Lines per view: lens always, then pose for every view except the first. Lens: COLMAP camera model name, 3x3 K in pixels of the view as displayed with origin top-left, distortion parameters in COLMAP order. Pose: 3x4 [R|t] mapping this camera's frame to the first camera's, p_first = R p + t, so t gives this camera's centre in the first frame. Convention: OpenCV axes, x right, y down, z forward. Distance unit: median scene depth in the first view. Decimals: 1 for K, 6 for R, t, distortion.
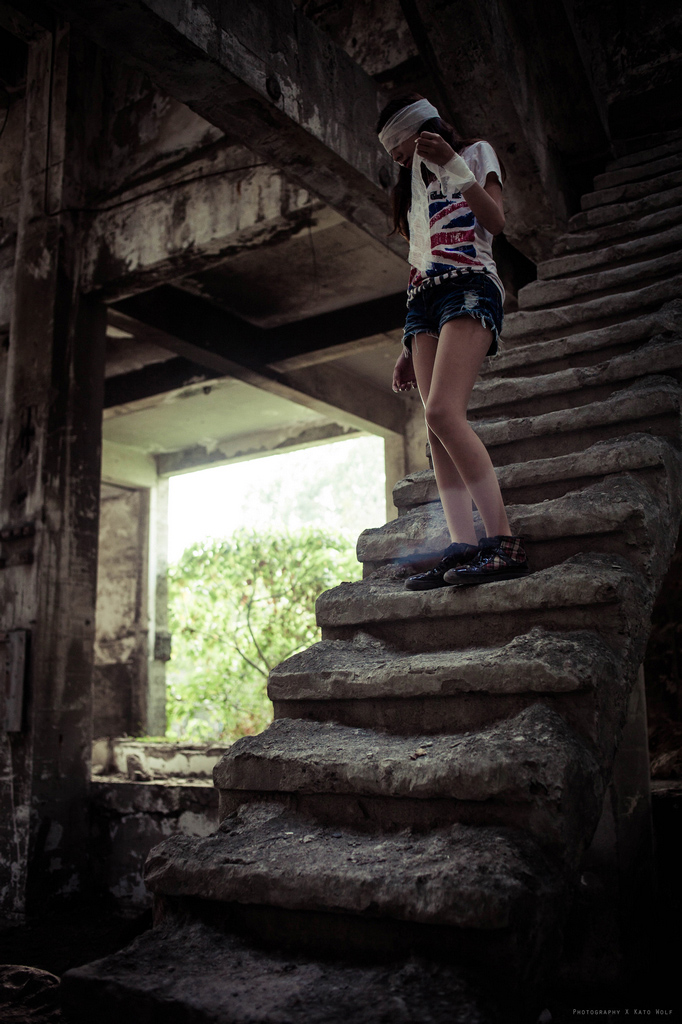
lens RADIAL K [[1039.2, 0, 341.0], [0, 1039.2, 512.0], [0, 0, 1]] dist [0.085357, 0.006632]
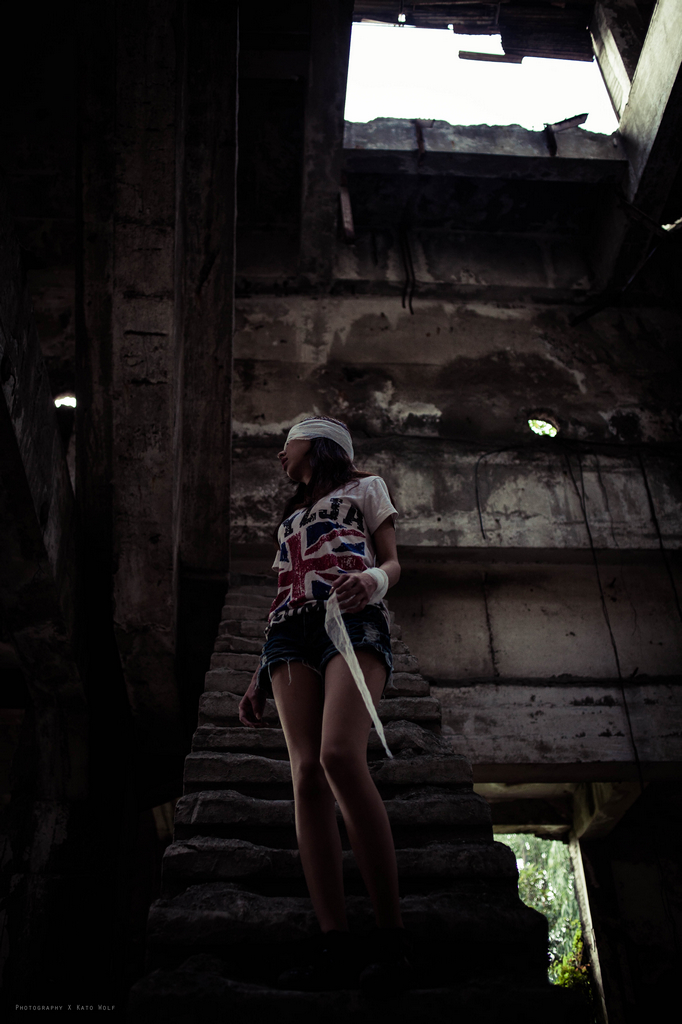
lens RADIAL K [[1088.5, 0, 341.0], [0, 1088.5, 512.0], [0, 0, 1]] dist [-0.085065, 0.130056]
pose [[0.803841, 0.355753, 0.476739, -0.306564], [-0.118805, 0.881320, -0.457341, 0.100899], [-0.582860, 0.310990, 0.750706, 0.290383]]
